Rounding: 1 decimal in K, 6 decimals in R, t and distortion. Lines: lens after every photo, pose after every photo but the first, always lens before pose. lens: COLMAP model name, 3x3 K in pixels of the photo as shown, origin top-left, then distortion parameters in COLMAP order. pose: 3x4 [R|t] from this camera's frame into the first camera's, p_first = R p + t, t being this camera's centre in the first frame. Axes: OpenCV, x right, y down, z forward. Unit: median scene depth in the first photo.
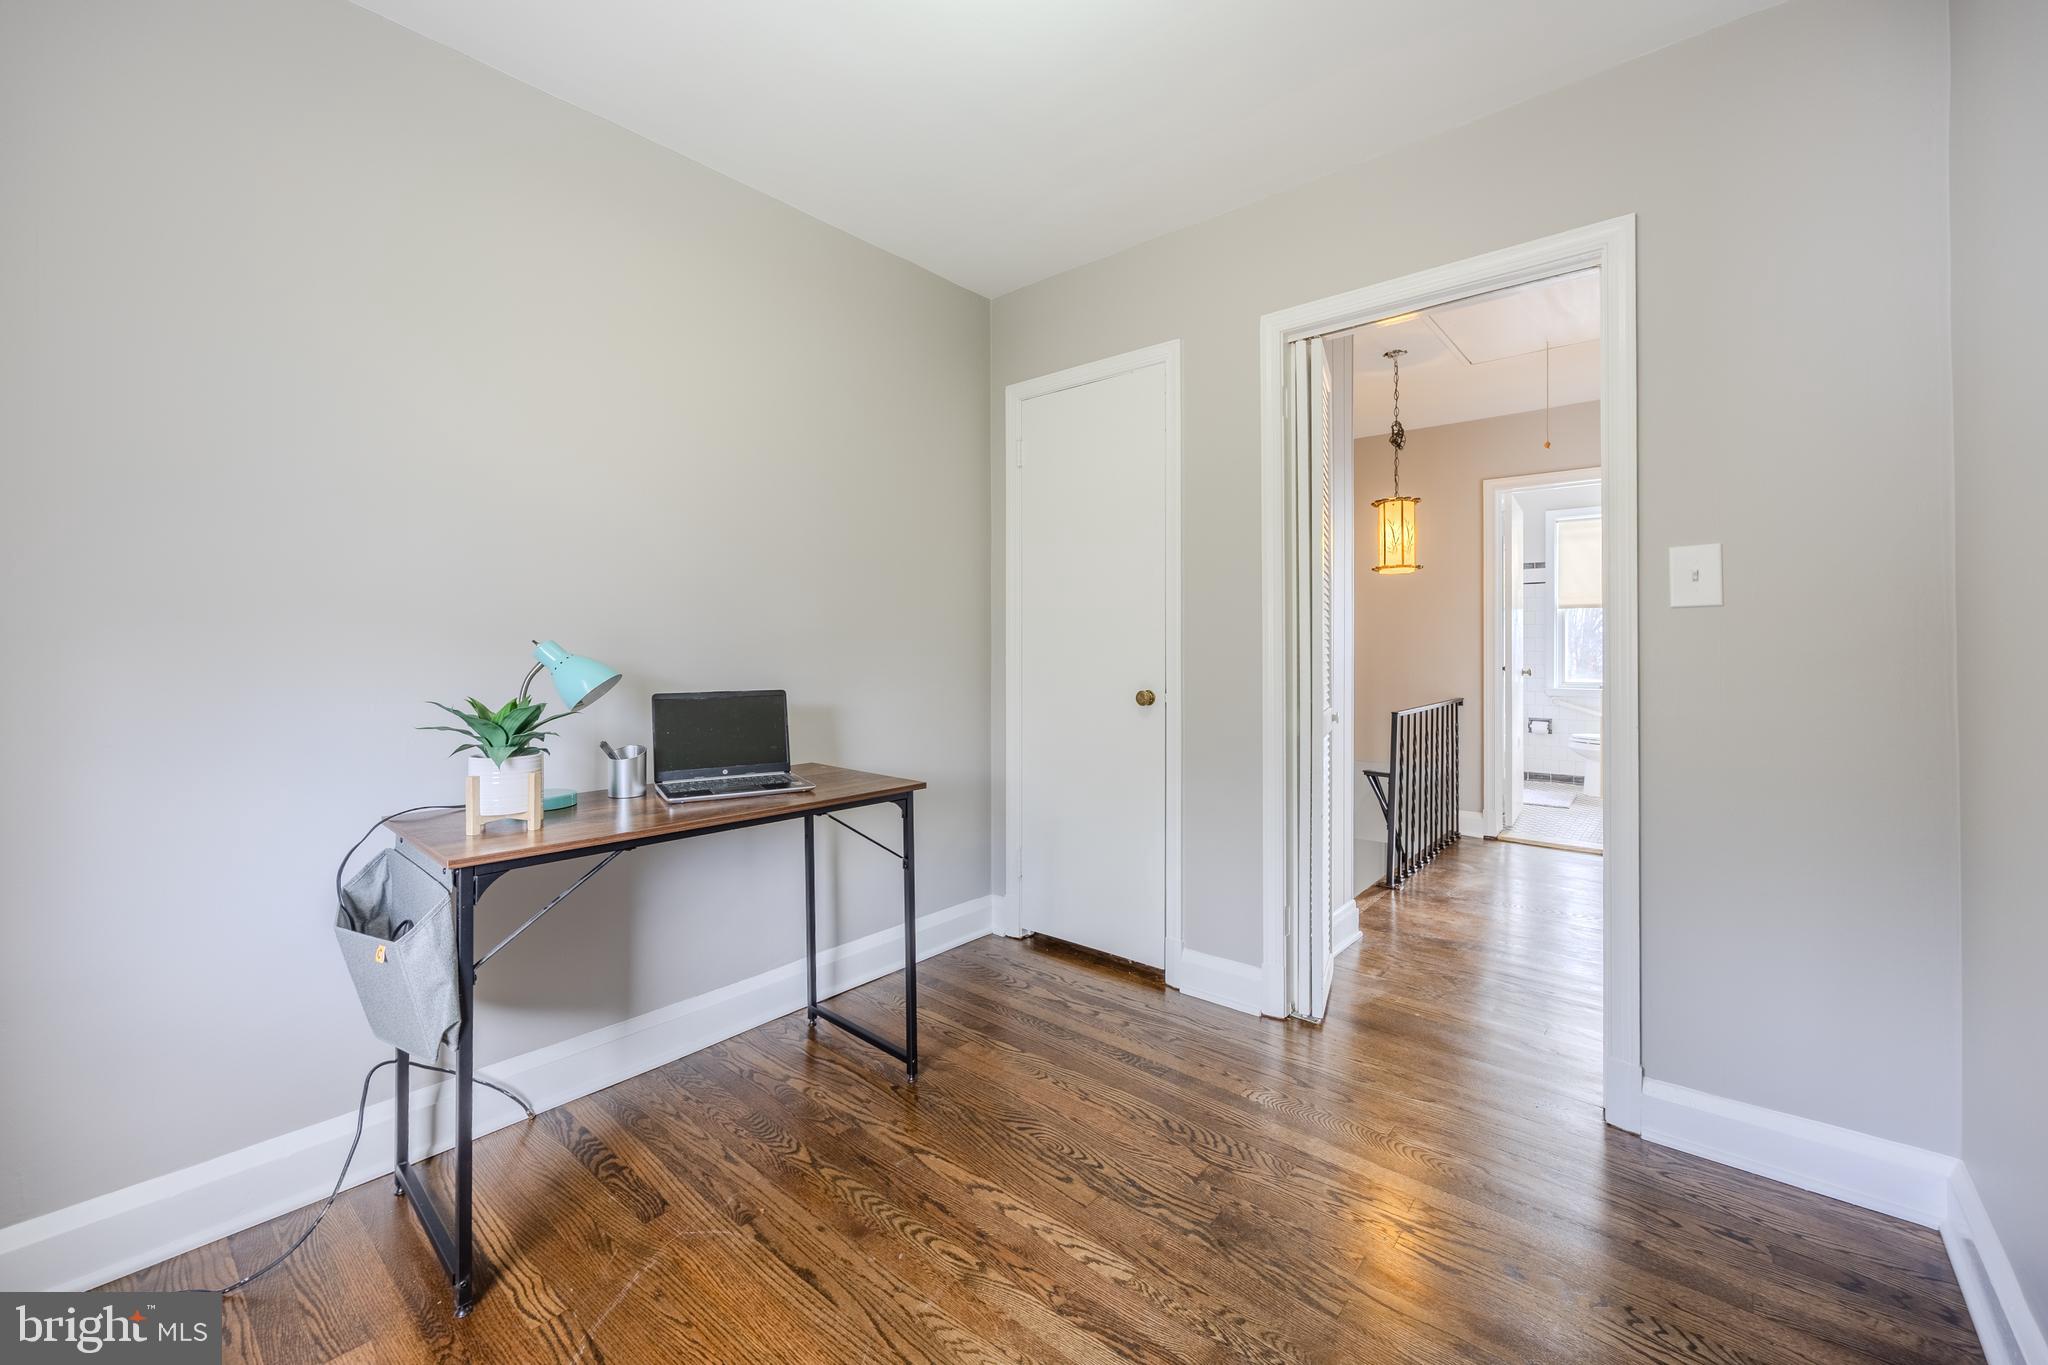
lens RADIAL K [[811.9, 0, 1030.1], [0, 811.9, 667.0], [0, 0, 1]] dist [-0.002588, -0.000033]
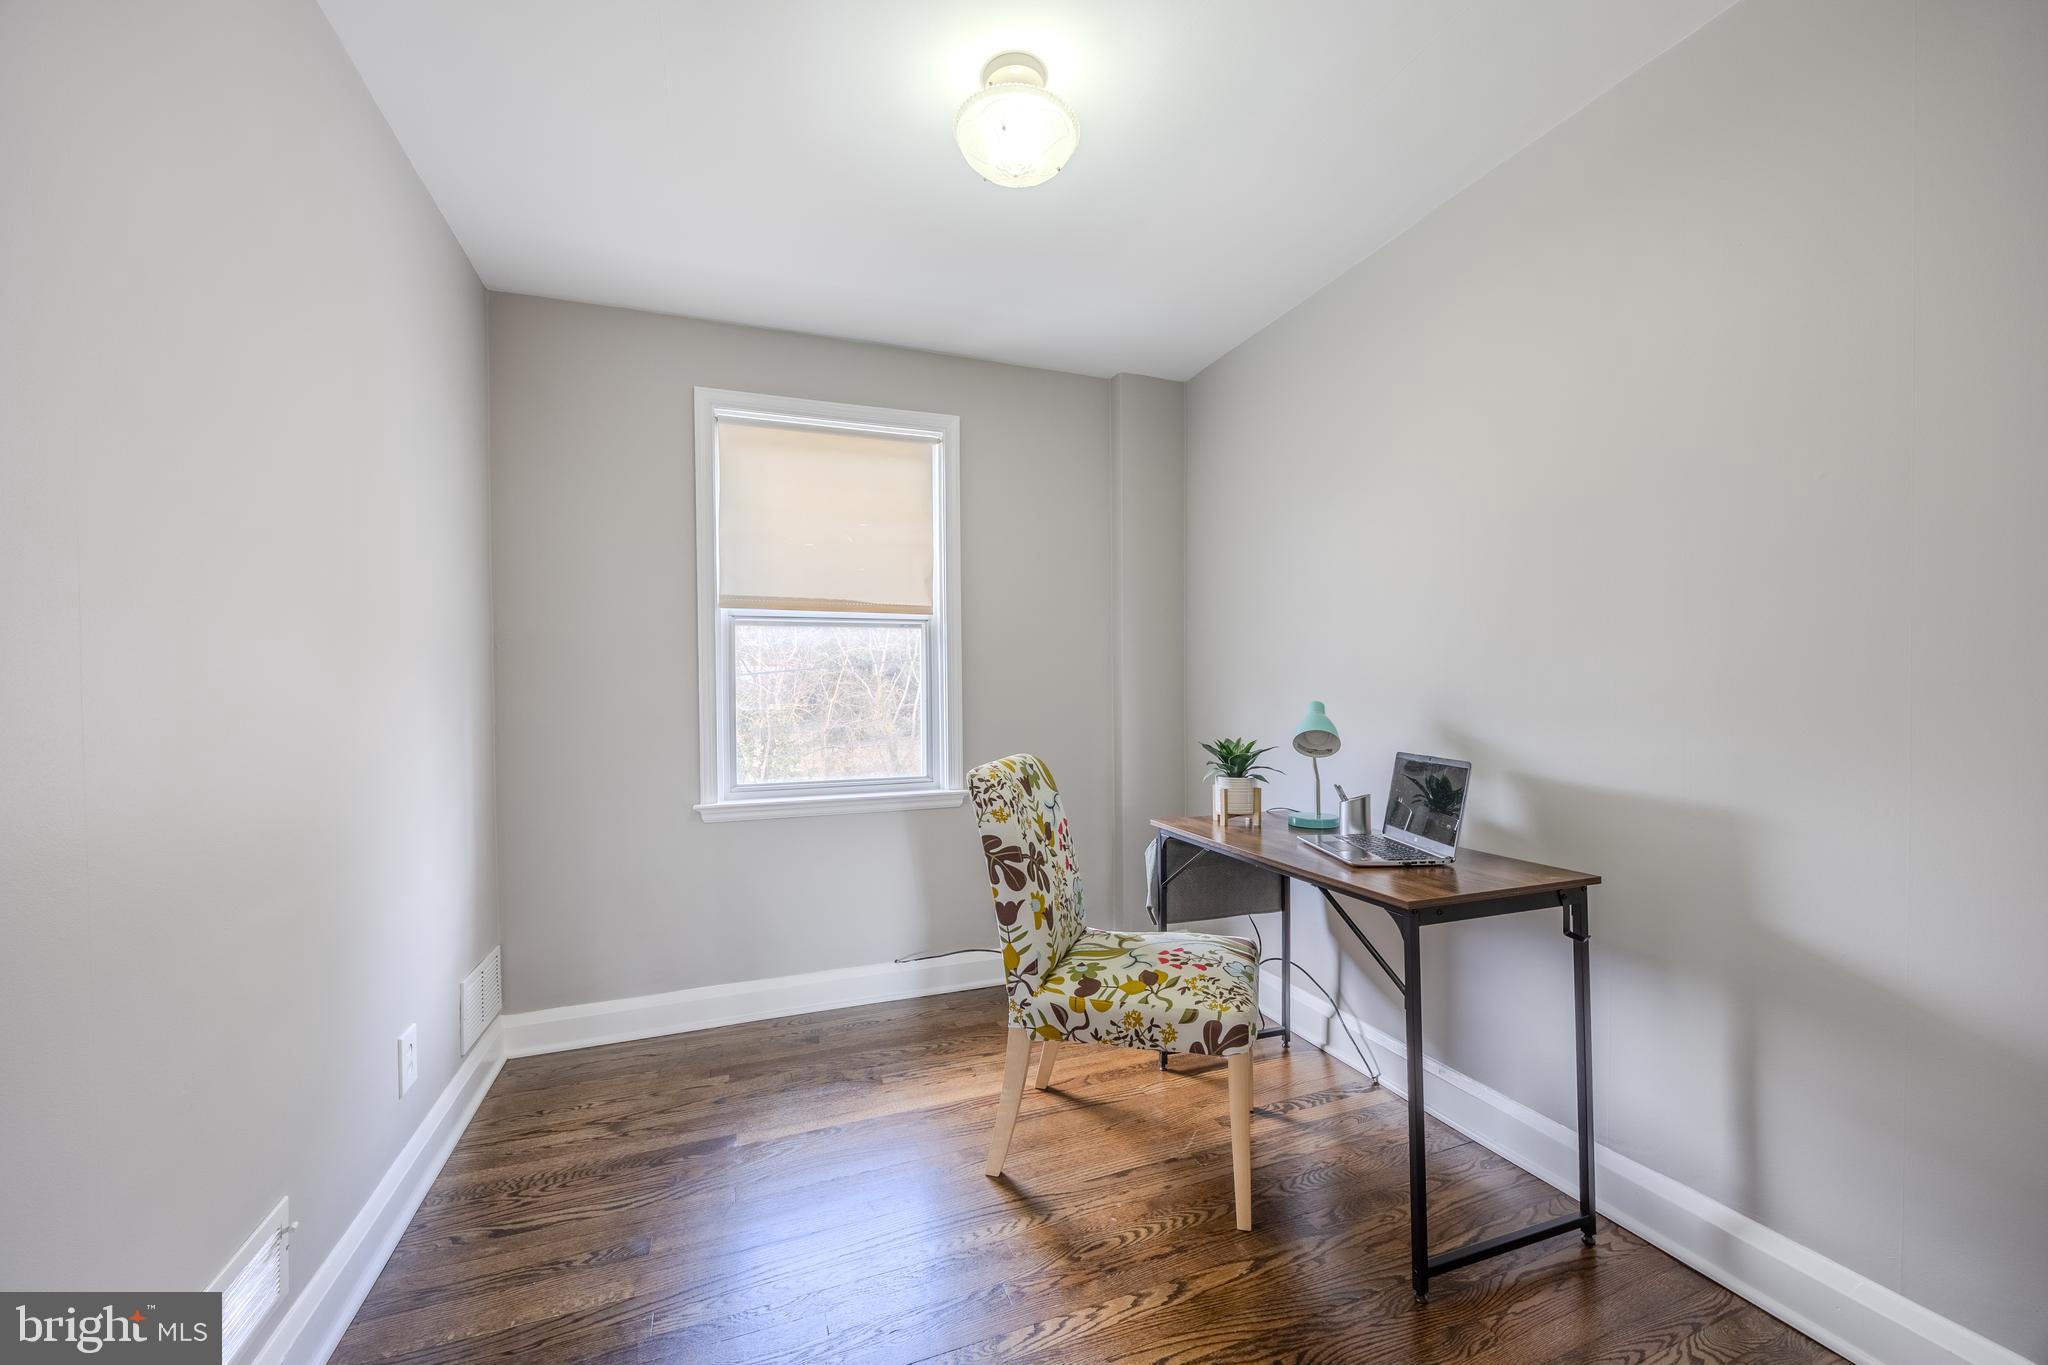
lens RADIAL K [[783.4, 0, 1024.0], [0, 783.4, 682.5], [0, 0, 1]] dist [-0.001645, -0.000019]
pose [[-0.483741, 0.003005, -0.875206, 0.269077], [0.000103, 0.999994, 0.003376, -0.024141], [0.875211, 0.001543, -0.483738, 0.418434]]
